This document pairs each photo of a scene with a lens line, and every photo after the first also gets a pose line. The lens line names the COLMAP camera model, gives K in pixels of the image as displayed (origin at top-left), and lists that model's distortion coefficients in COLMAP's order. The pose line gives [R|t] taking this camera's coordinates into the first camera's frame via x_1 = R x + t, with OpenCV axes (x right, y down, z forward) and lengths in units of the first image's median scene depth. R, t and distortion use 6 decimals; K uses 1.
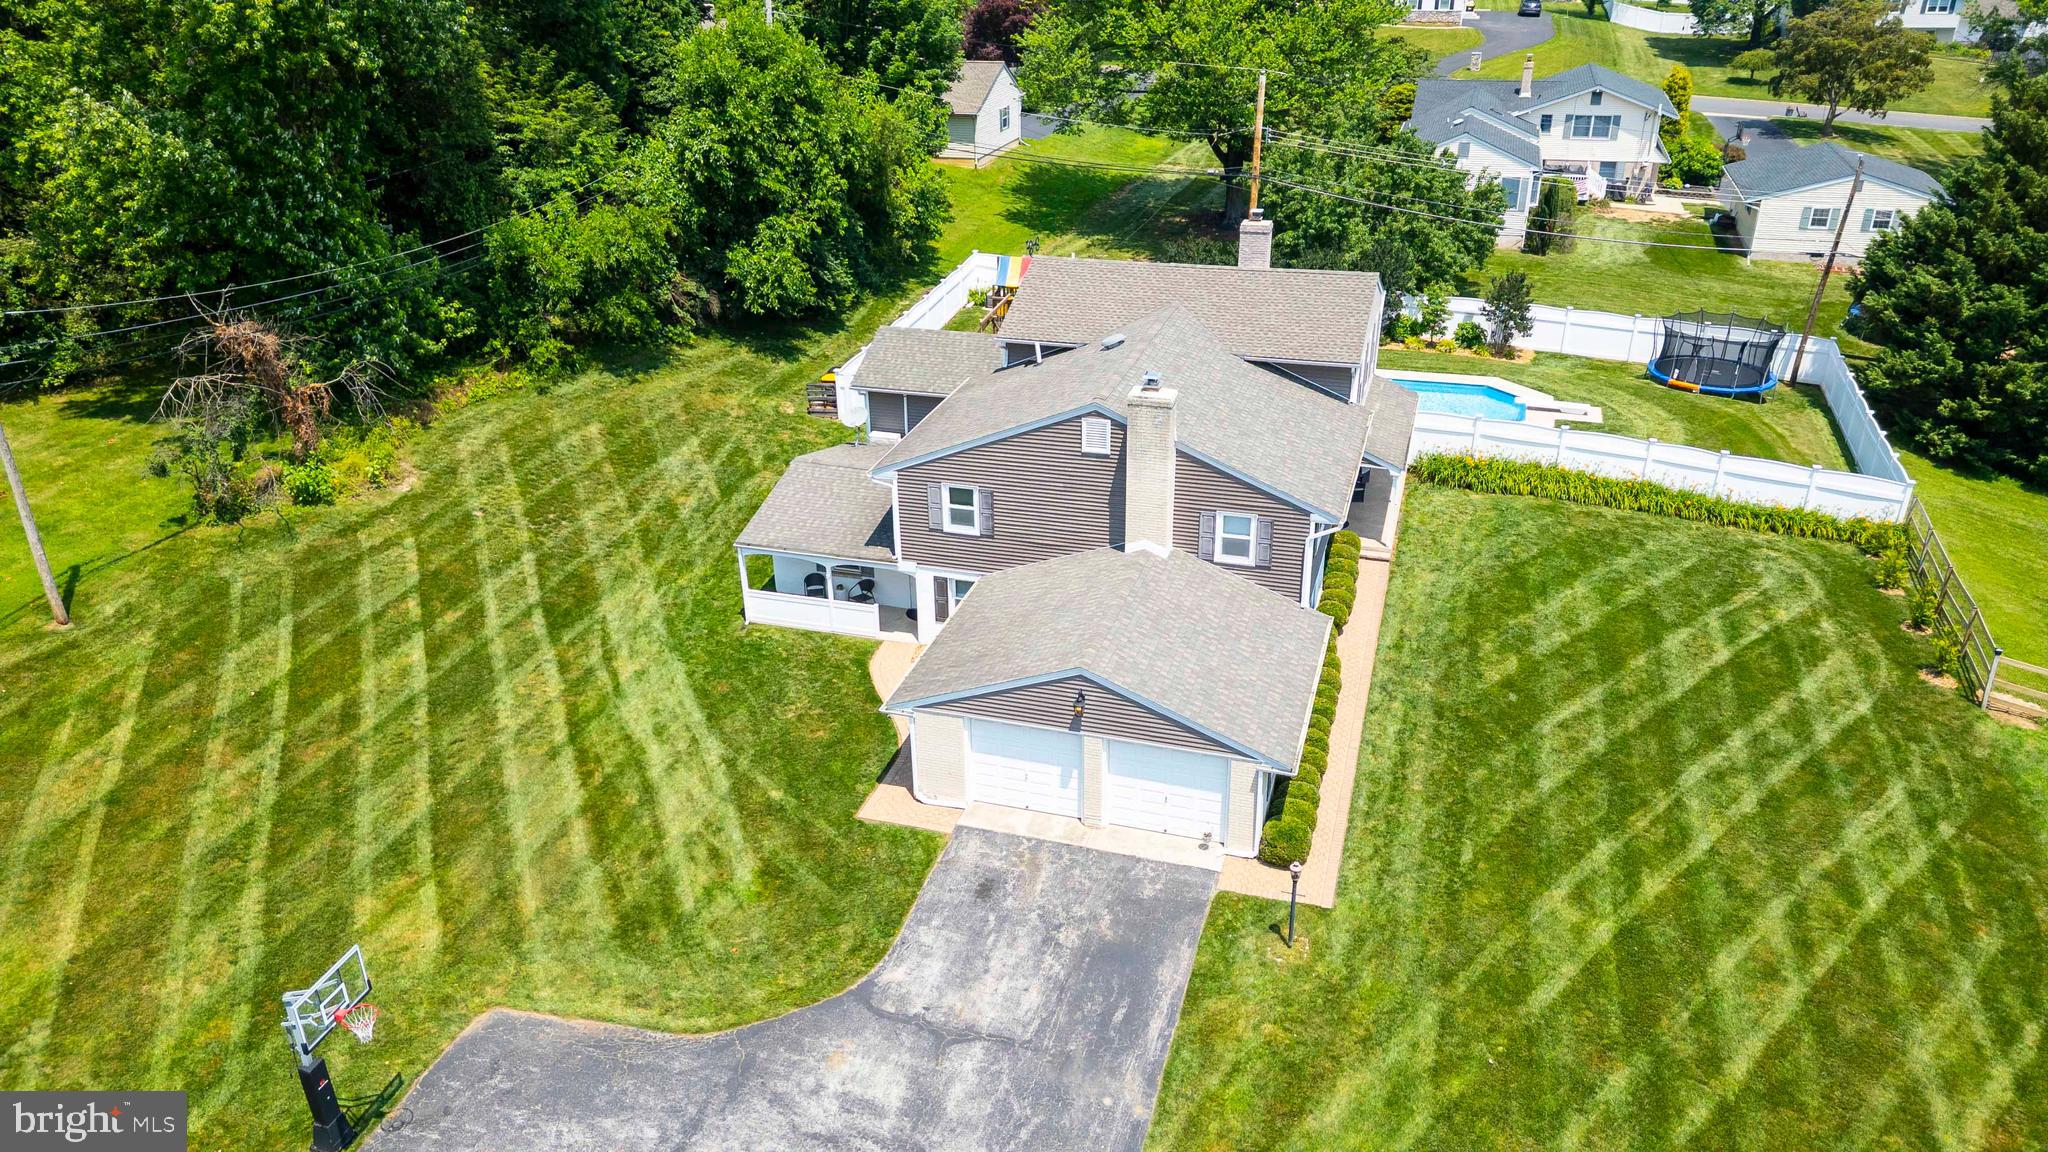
lens RADIAL K [[1420.4, 0, 1024.0], [0, 1420.4, 576.0], [0, 0, 1]] dist [0.063807, -0.080205]
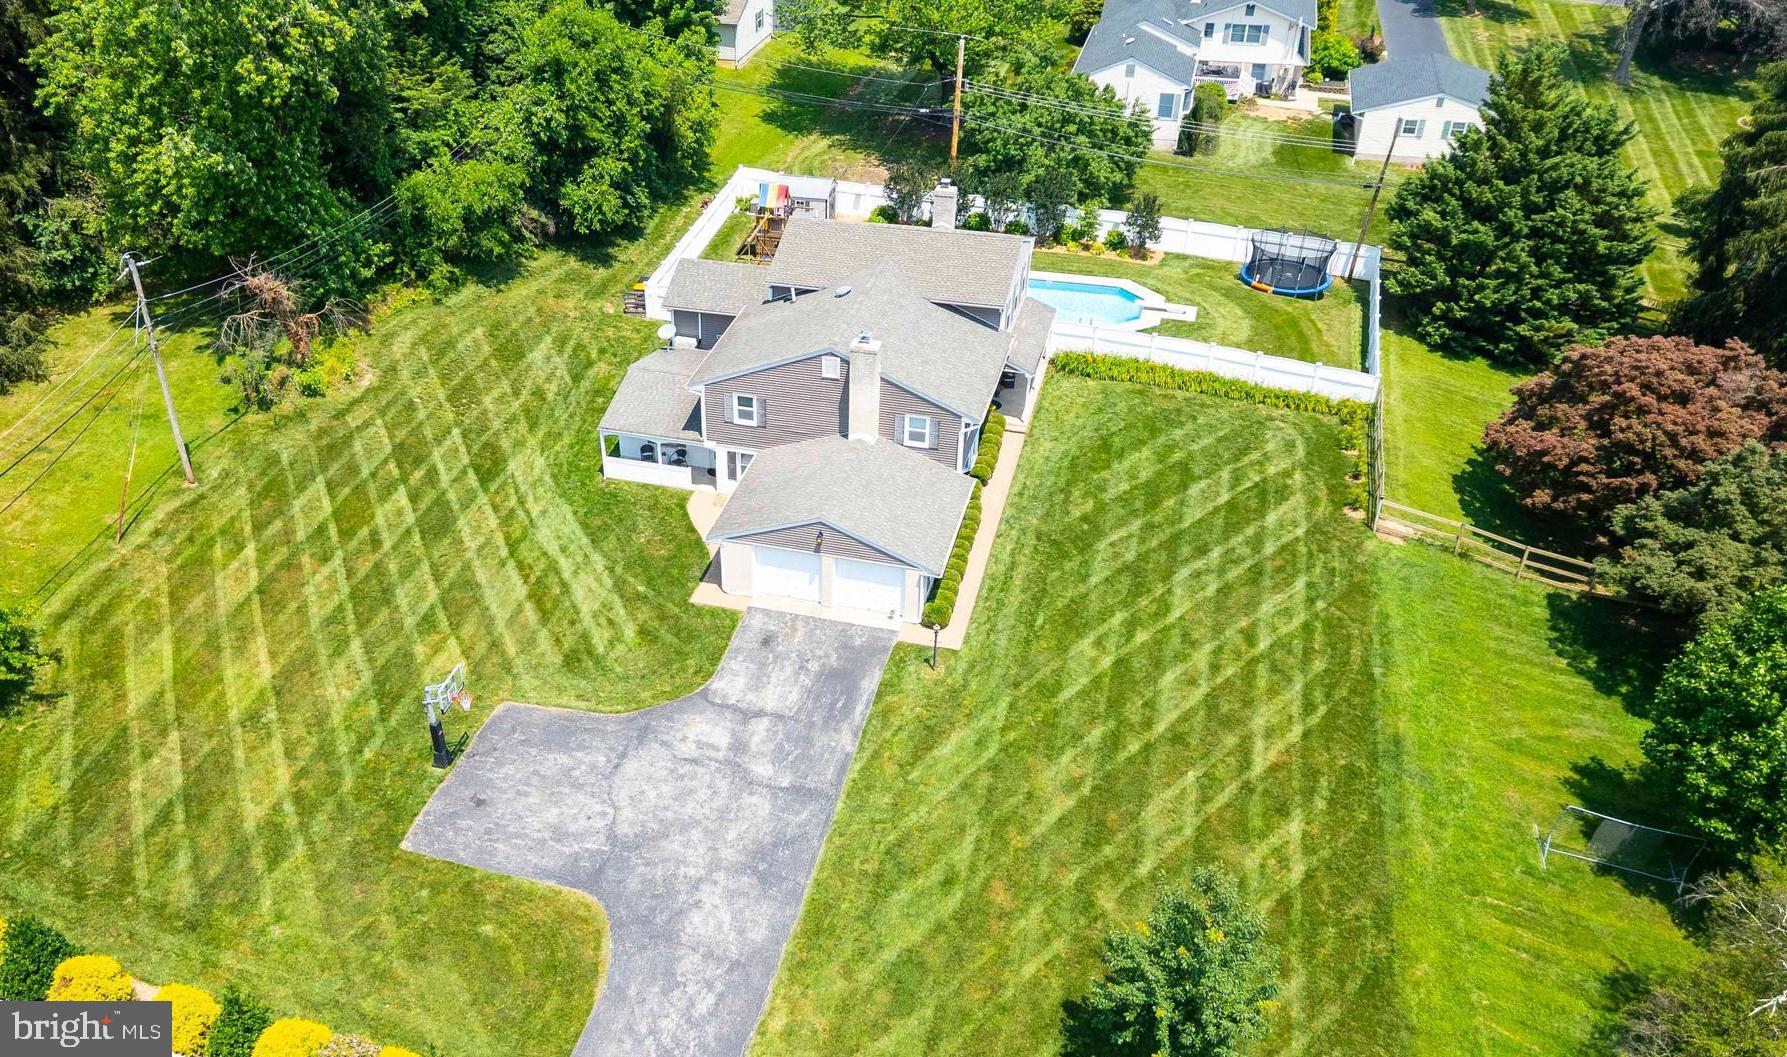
lens RADIAL K [[1596.9, 0, 893.5], [0, 1596.9, 528.5], [0, 0, 1]] dist [-0.058507, 0.005028]
pose [[0.996412, 0.000301, 0.084637, -0.027757], [-0.010615, 0.992542, 0.121442, -0.120776], [-0.083969, -0.121904, 0.988984, -0.714412]]
